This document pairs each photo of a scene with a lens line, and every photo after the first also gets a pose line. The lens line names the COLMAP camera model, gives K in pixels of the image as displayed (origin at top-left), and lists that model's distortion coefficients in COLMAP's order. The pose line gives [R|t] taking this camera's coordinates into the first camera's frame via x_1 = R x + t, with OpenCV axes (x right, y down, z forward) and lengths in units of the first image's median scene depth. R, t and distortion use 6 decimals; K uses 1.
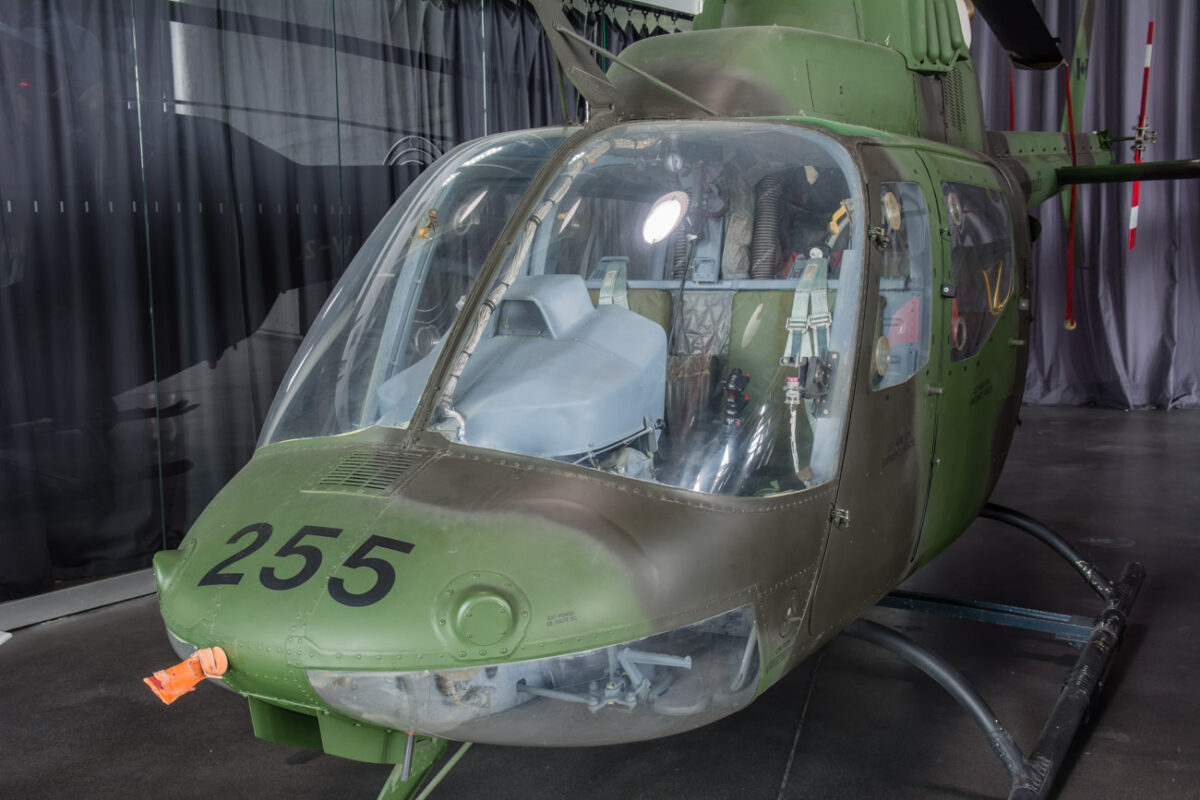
lens RADIAL K [[1397.9, 0, 600.3], [0, 1397.9, 398.5], [0, 0, 1]] dist [0.062193, 0.000000]
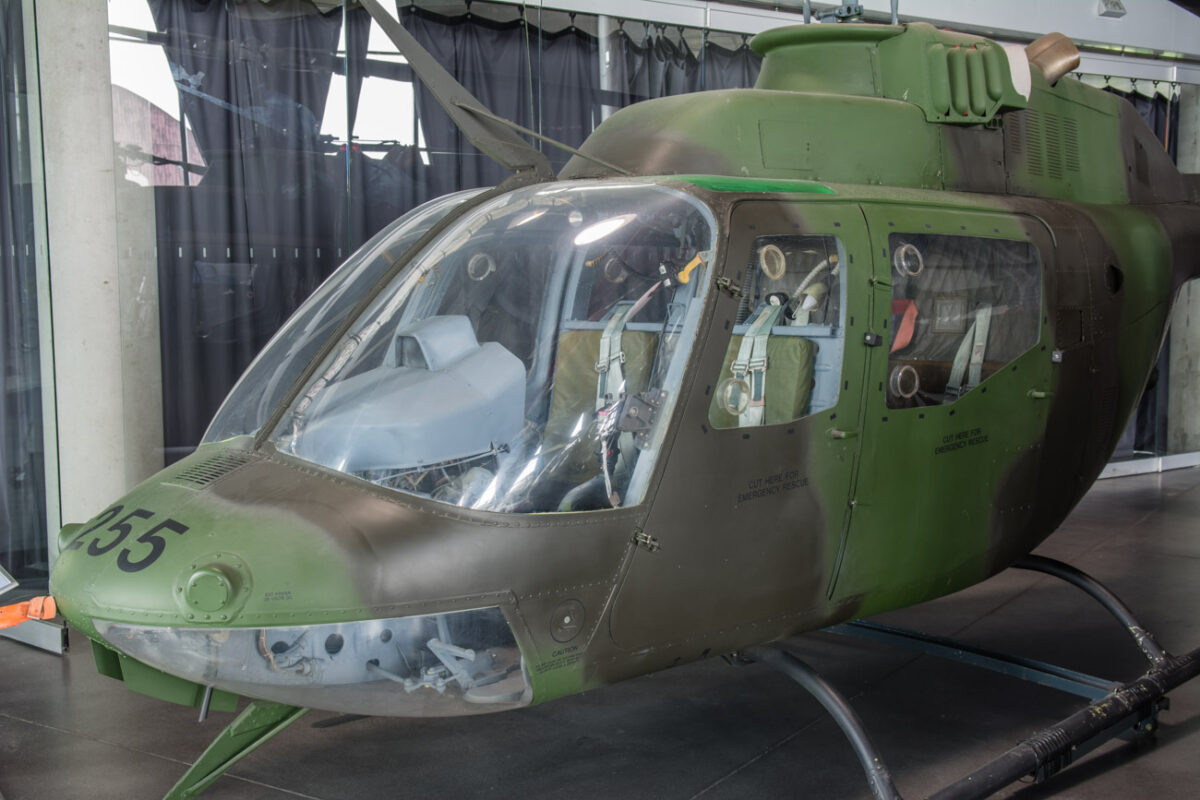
lens RADIAL K [[1397.9, 0, 595.7], [0, 1397.9, 403.7], [0, 0, 1]] dist [0.062193, 0.000000]
pose [[0.940048, 0.040284, -0.338656, 0.466579], [-0.049109, 0.998640, -0.017528, -0.001278], [0.337489, 0.033108, 0.940747, -0.042128]]
